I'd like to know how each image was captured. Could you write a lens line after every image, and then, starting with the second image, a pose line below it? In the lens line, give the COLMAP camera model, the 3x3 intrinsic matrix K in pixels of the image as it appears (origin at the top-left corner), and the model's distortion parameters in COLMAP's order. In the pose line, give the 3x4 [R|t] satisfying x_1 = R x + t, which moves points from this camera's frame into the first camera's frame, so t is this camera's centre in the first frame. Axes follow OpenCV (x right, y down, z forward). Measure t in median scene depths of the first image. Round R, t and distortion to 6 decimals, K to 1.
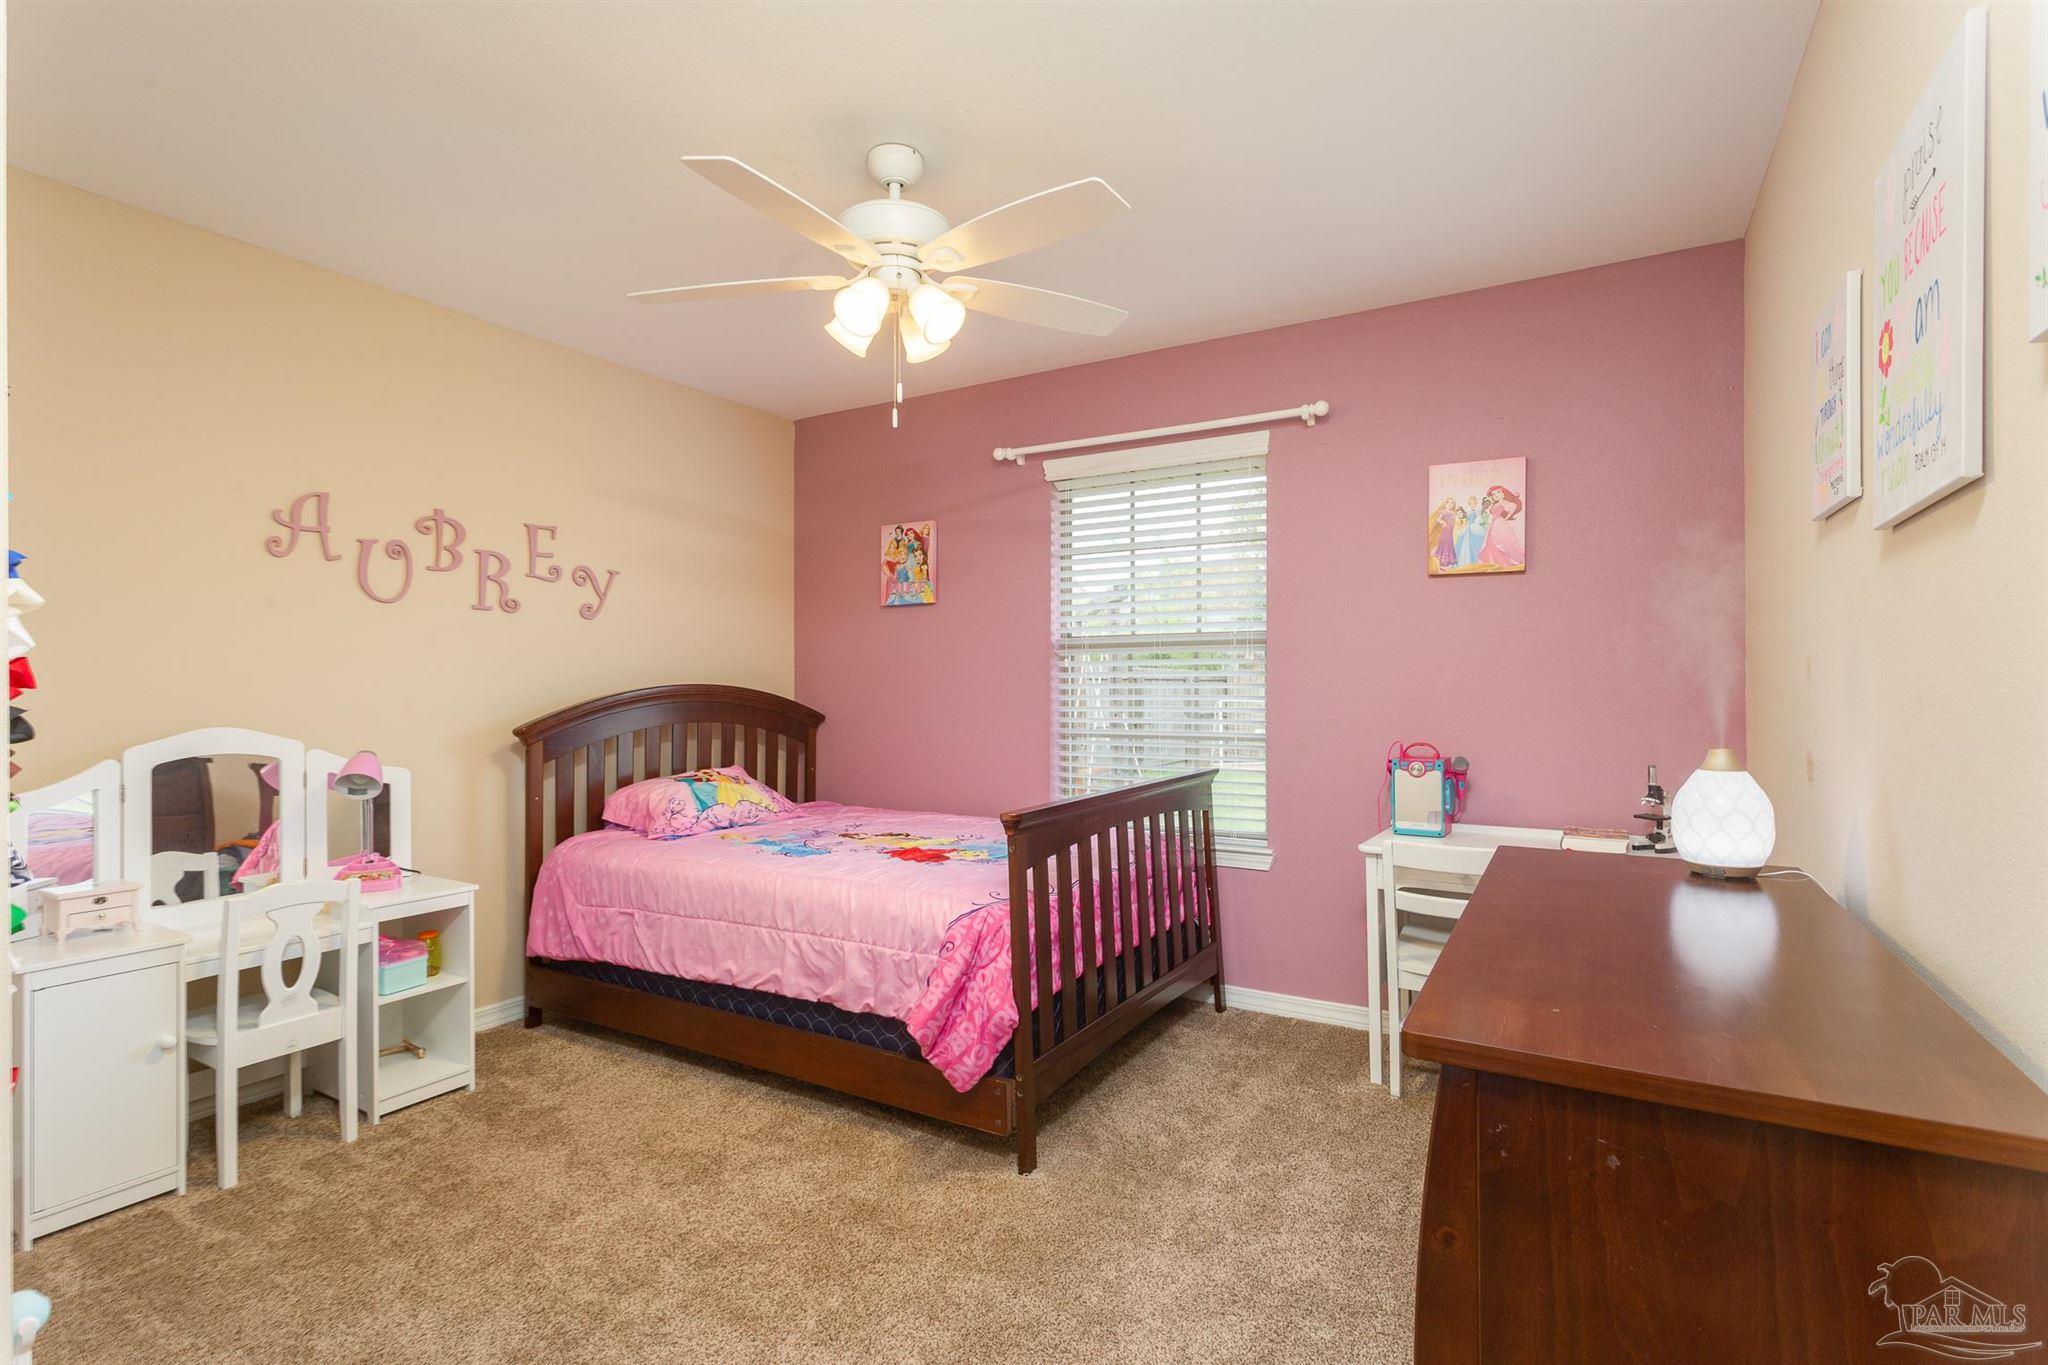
lens RADIAL K [[967.6, 0, 1023.4], [0, 967.6, 676.5], [0, 0, 1]] dist [0.001799, 0.000235]
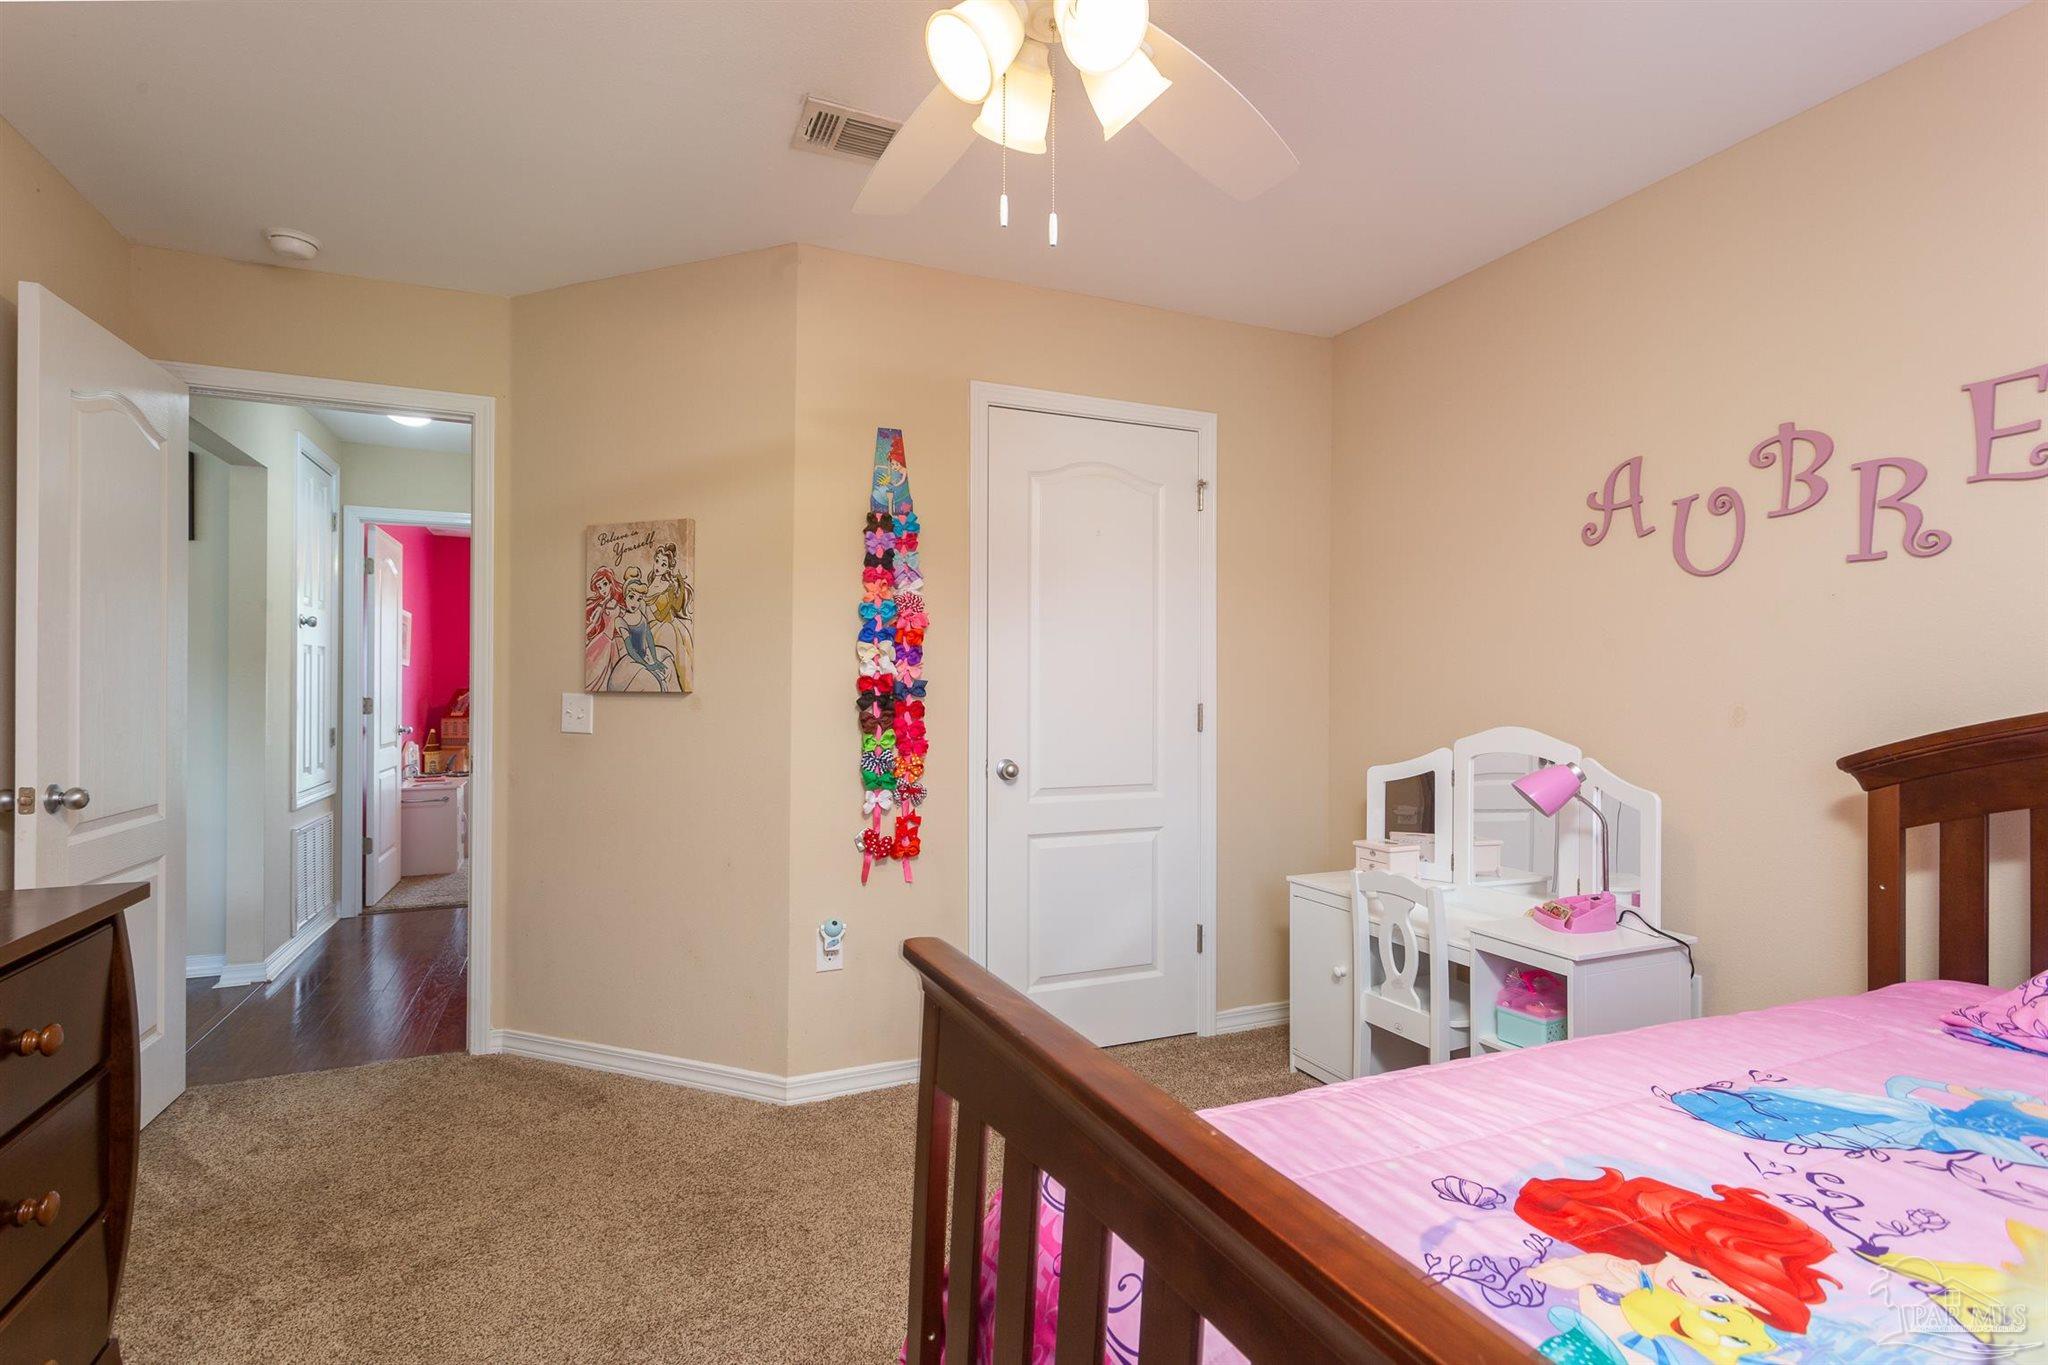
lens RADIAL K [[981.9, 0, 1021.6], [0, 981.9, 686.7], [0, 0, 1]] dist [0.003269, 0.000593]
pose [[-0.588336, -0.003108, -0.808610, 0.264148], [0.003969, 0.999969, -0.006731, 0.013131], [0.808607, -0.007169, -0.588306, 0.977343]]
